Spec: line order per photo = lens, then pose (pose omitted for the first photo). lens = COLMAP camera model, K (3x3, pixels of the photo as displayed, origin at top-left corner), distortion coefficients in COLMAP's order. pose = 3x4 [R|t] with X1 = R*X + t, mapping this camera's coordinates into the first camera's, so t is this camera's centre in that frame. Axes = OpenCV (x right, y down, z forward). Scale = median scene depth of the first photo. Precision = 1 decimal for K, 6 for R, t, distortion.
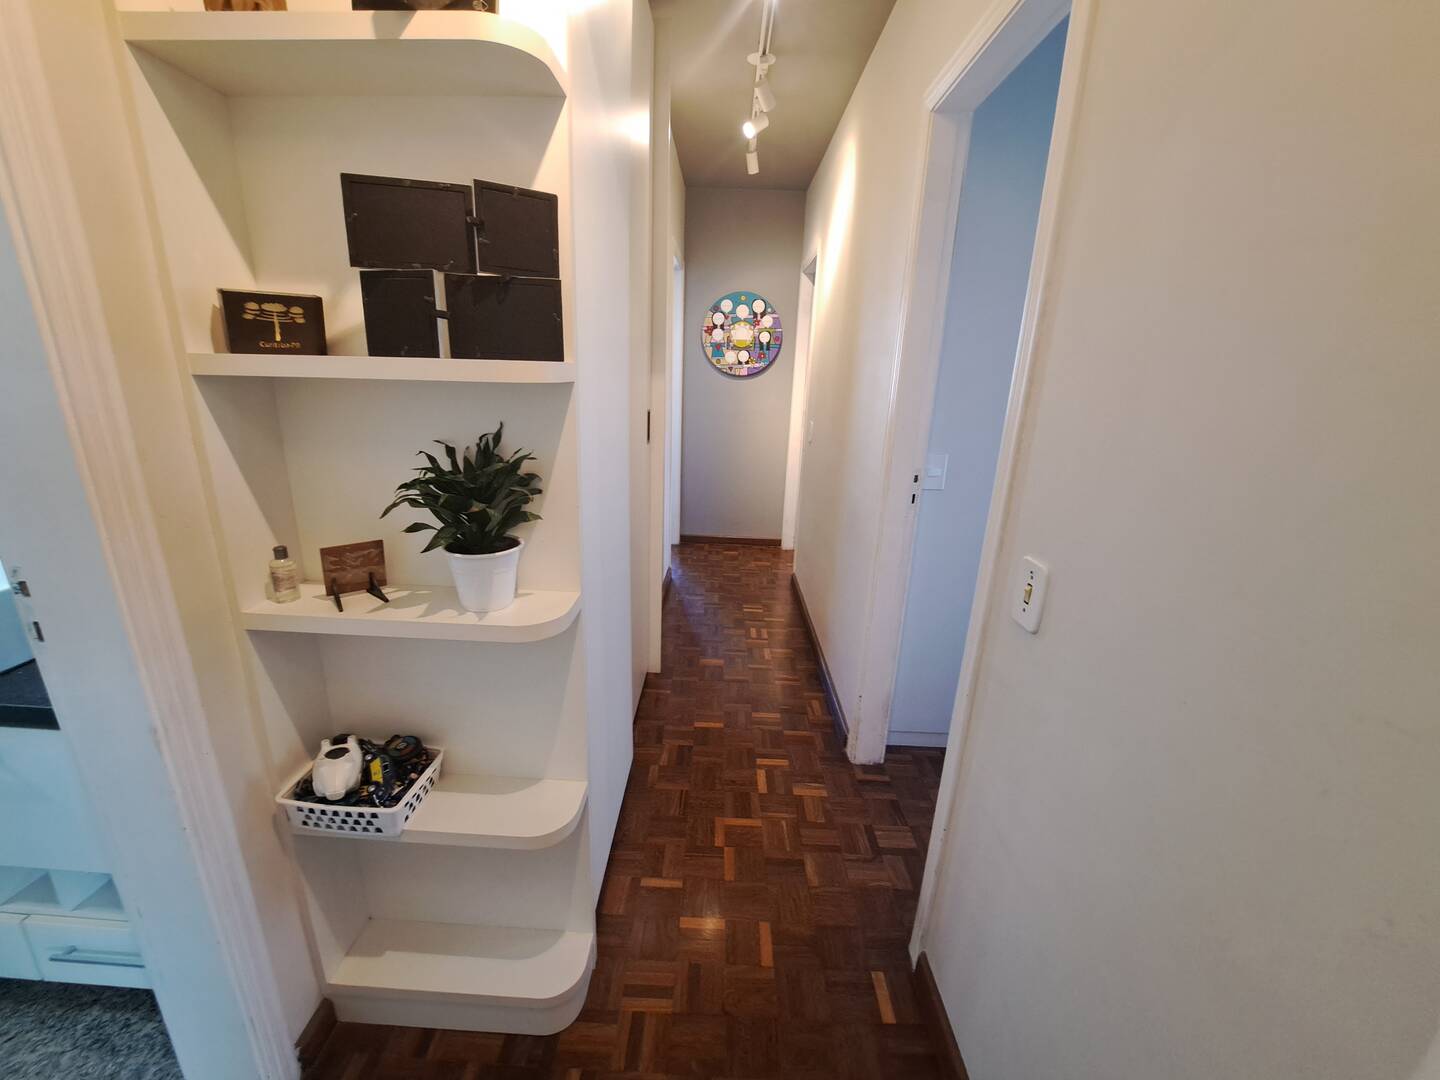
lens RADIAL K [[571.5, 0, 708.0], [0, 571.5, 542.1], [0, 0, 1]] dist [-0.022482, 0.001858]
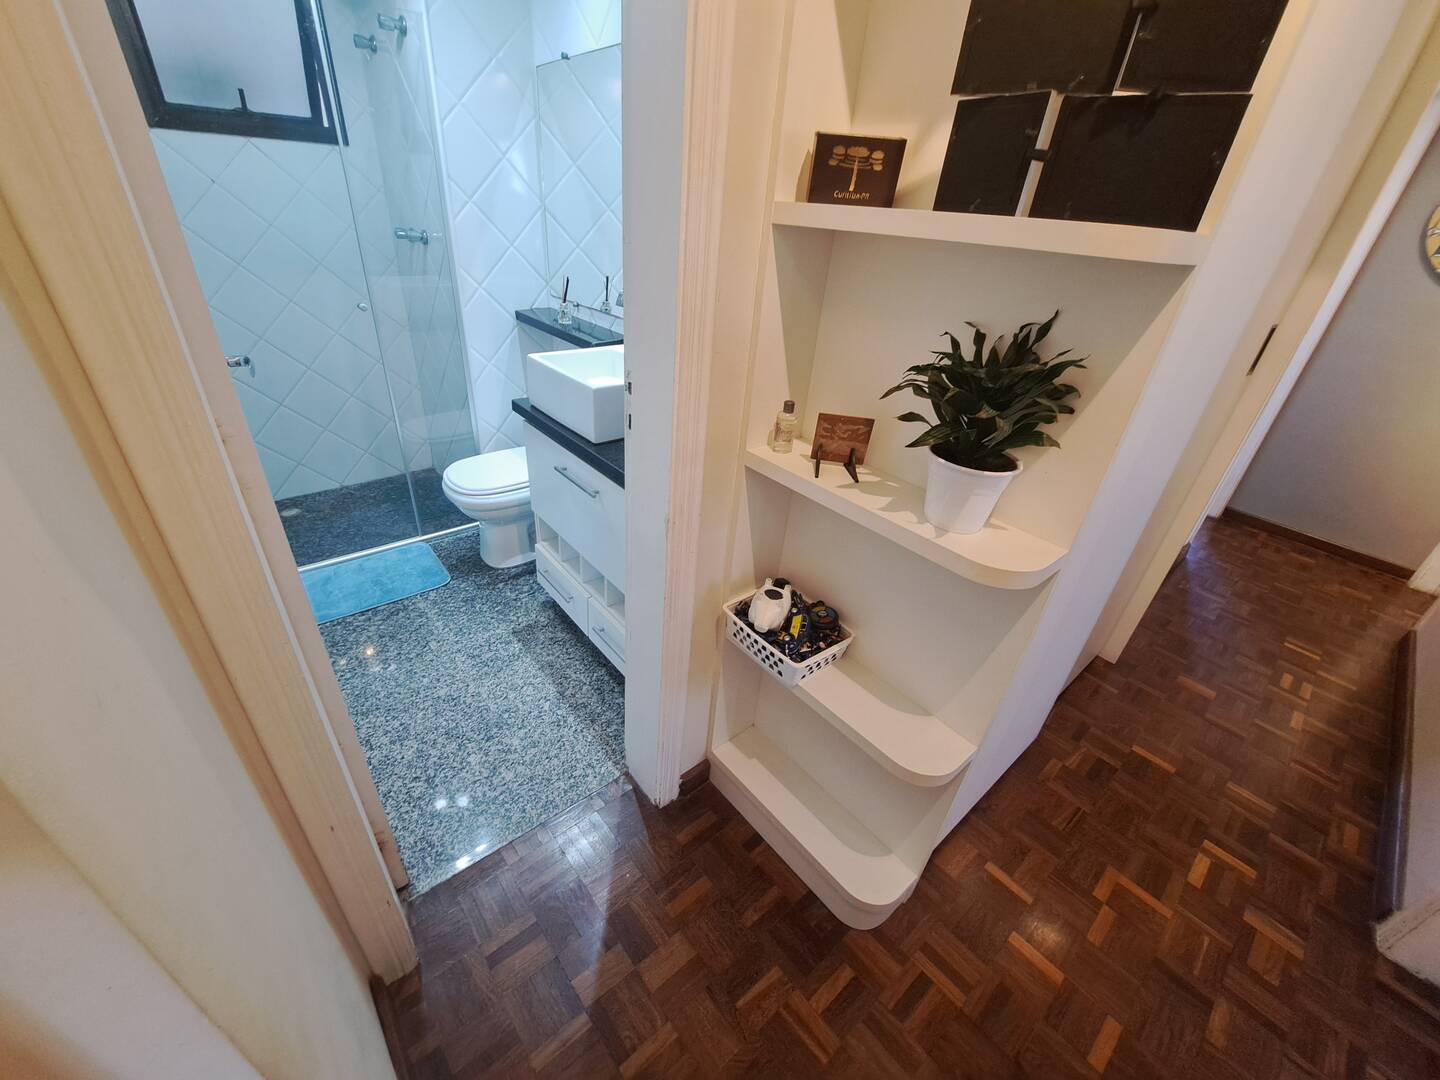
lens RADIAL K [[571.5, 0, 712.4], [0, 571.5, 542.6], [0, 0, 1]] dist [-0.022482, 0.001858]
pose [[0.668461, 0.391484, -0.632377, -0.062751], [-0.264851, 0.919817, 0.289466, -0.017925], [0.694992, -0.026011, 0.718547, 0.105689]]
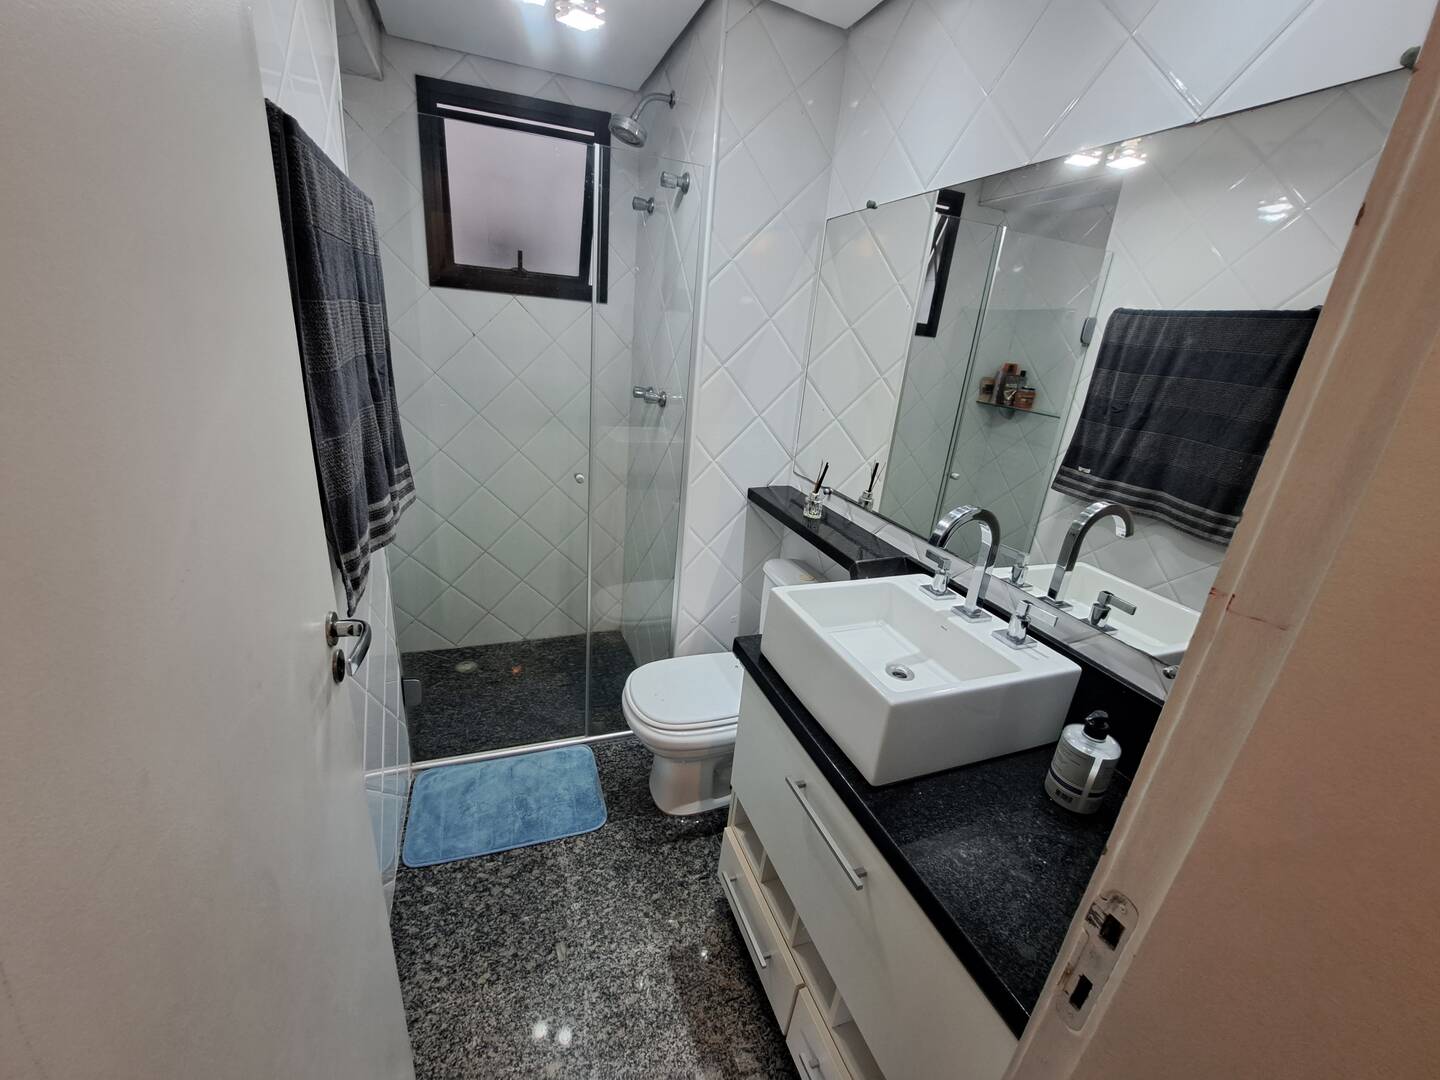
lens RADIAL K [[571.5, 0, 711.1], [0, 571.5, 539.8], [0, 0, 1]] dist [-0.022482, 0.001858]
pose [[0.384790, 0.318252, -0.866402, -0.893292], [-0.339335, 0.921715, 0.187863, -0.179868], [0.858364, 0.221713, 0.462661, 0.319694]]
